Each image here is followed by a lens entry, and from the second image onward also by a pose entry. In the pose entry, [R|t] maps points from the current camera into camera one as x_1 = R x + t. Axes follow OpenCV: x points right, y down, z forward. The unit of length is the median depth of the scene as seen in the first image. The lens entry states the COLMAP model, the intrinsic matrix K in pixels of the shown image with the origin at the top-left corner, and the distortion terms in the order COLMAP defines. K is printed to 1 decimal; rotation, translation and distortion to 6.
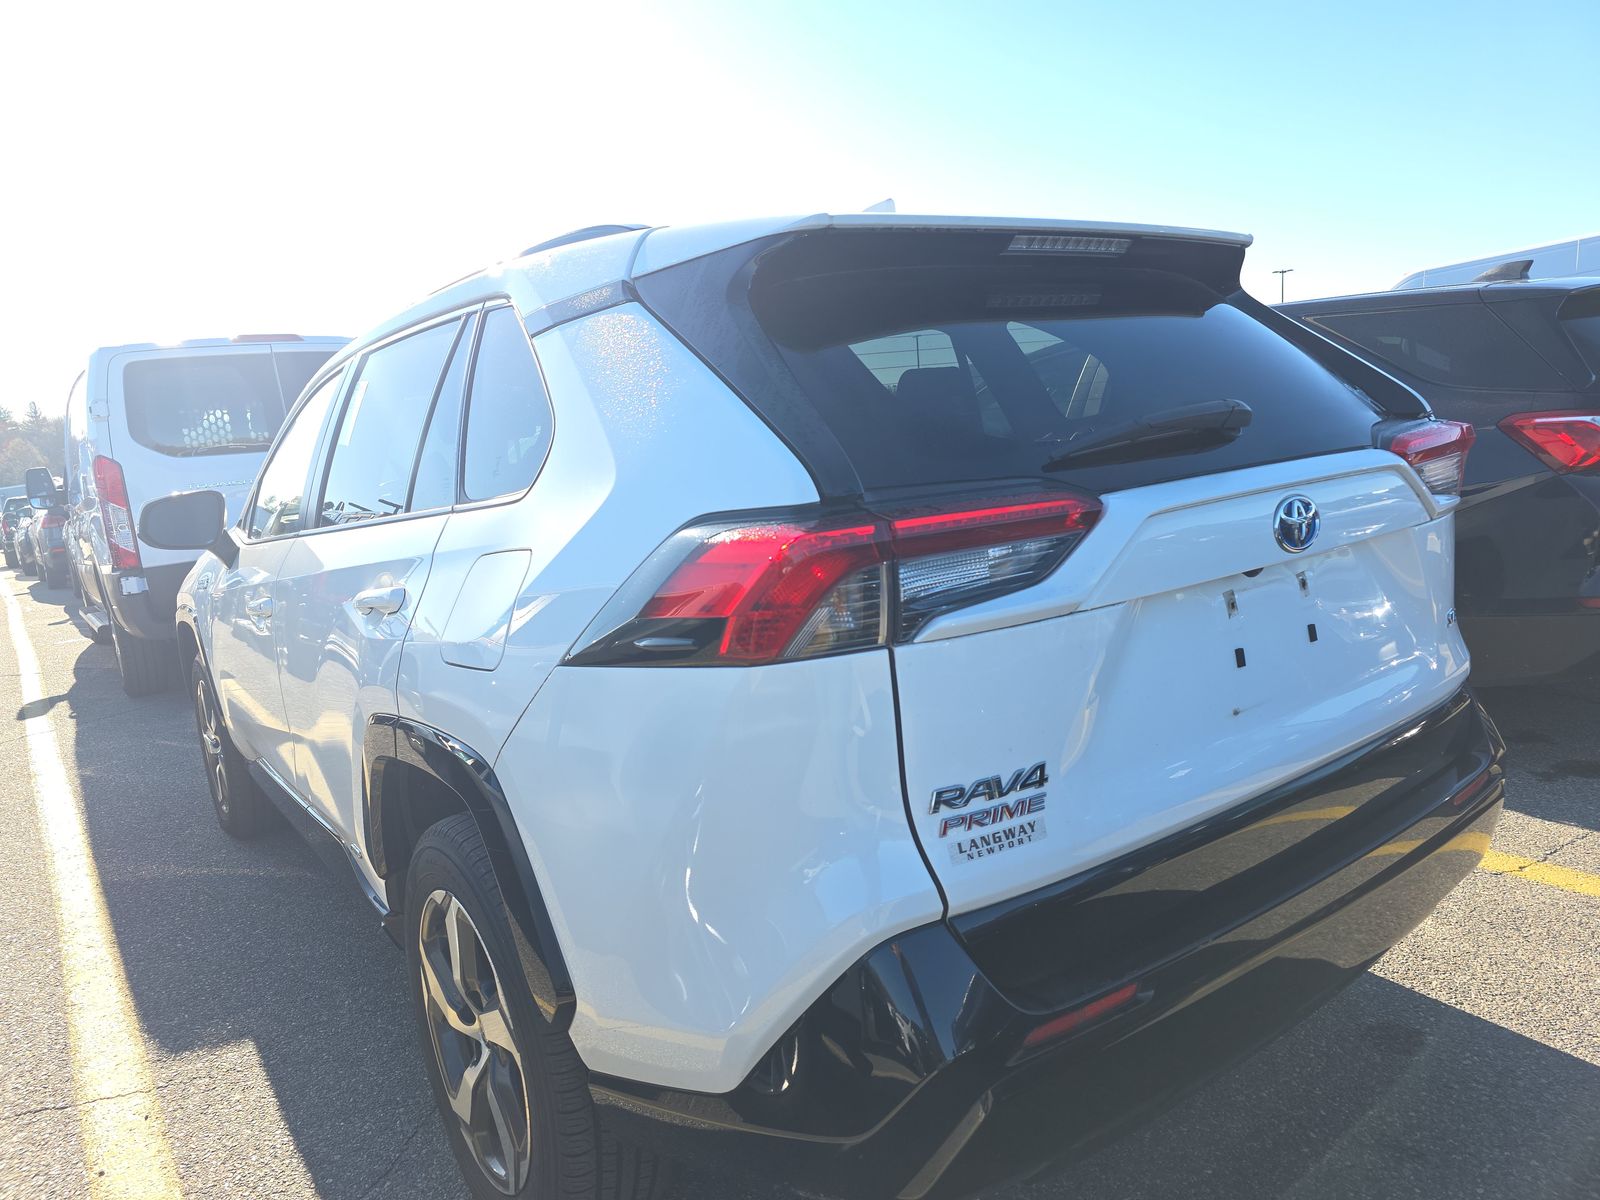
lens RADIAL K [[1086.8, 0, 793.6], [0, 1086.8, 599.6], [0, 0, 1]] dist [0.036470, -0.023053]
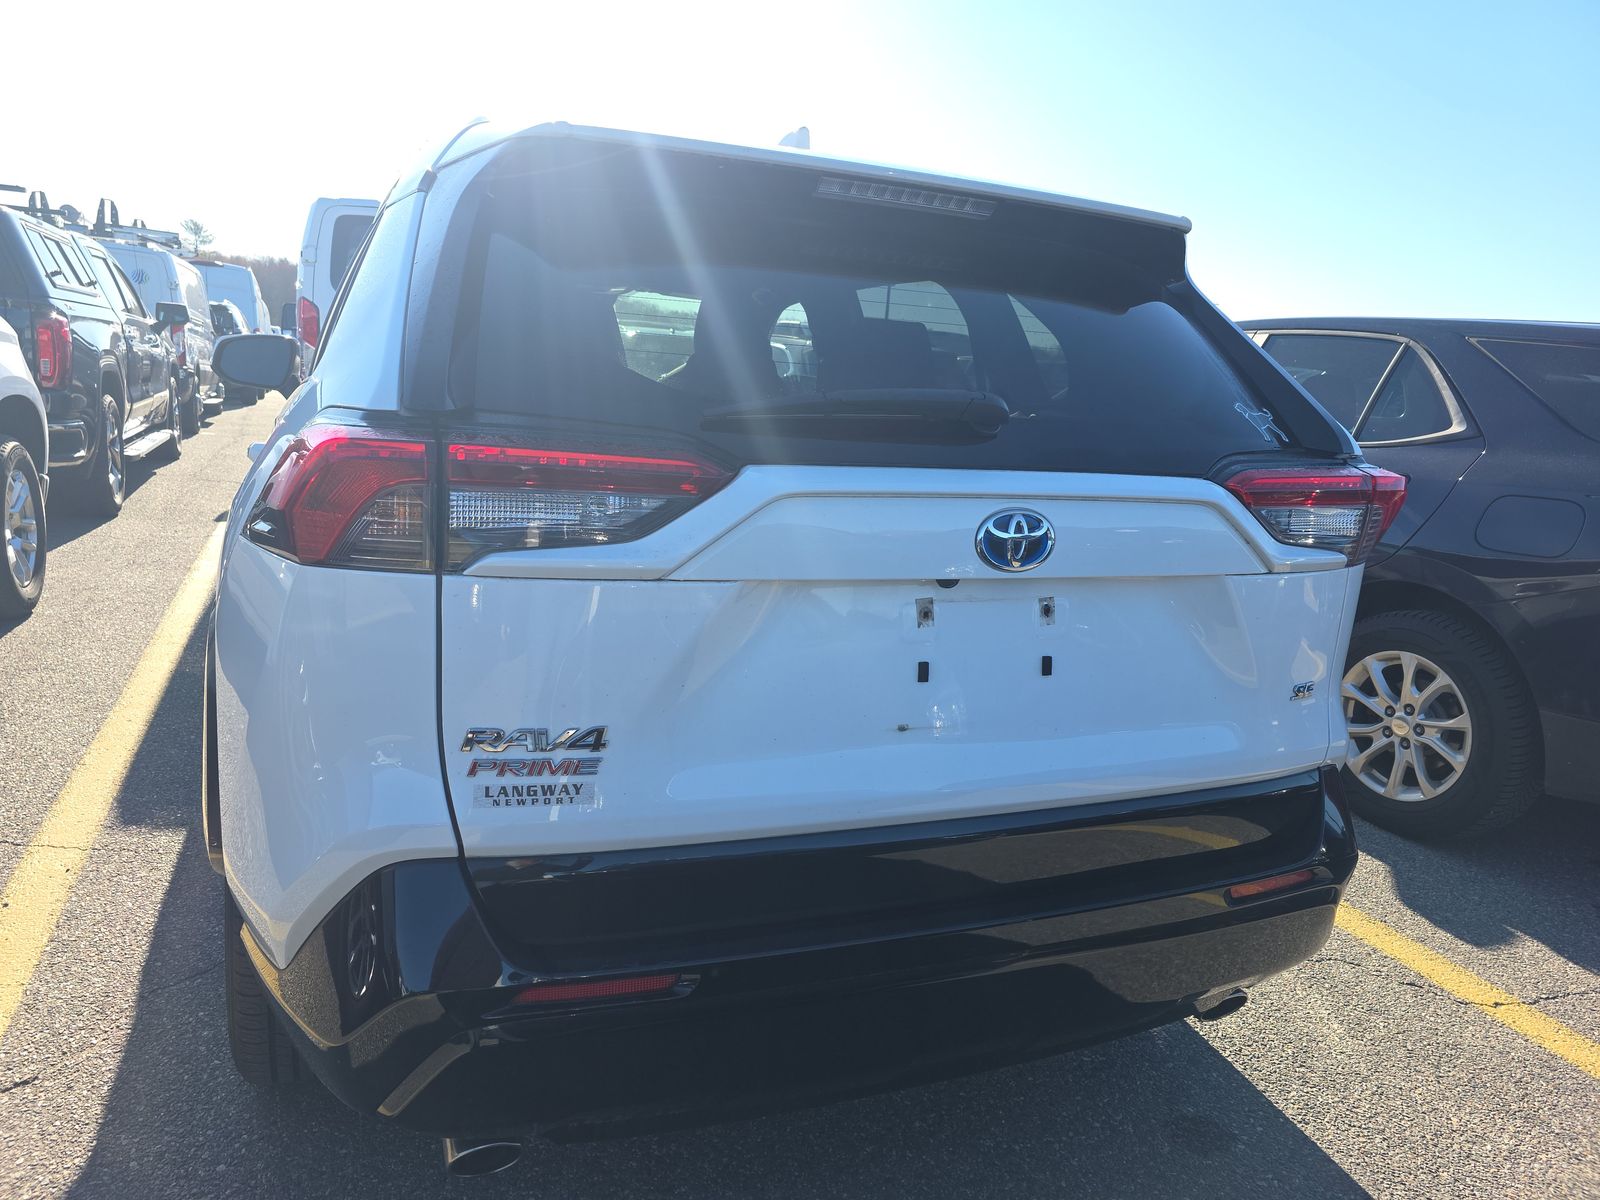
lens RADIAL K [[1086.8, 0, 791.3], [0, 1086.8, 596.1], [0, 0, 1]] dist [0.036470, -0.023053]
pose [[0.958234, 0.203801, -0.200631, 0.544334], [-0.192501, 0.978463, 0.074518, -0.064316], [0.211497, -0.032784, 0.976829, 0.105841]]
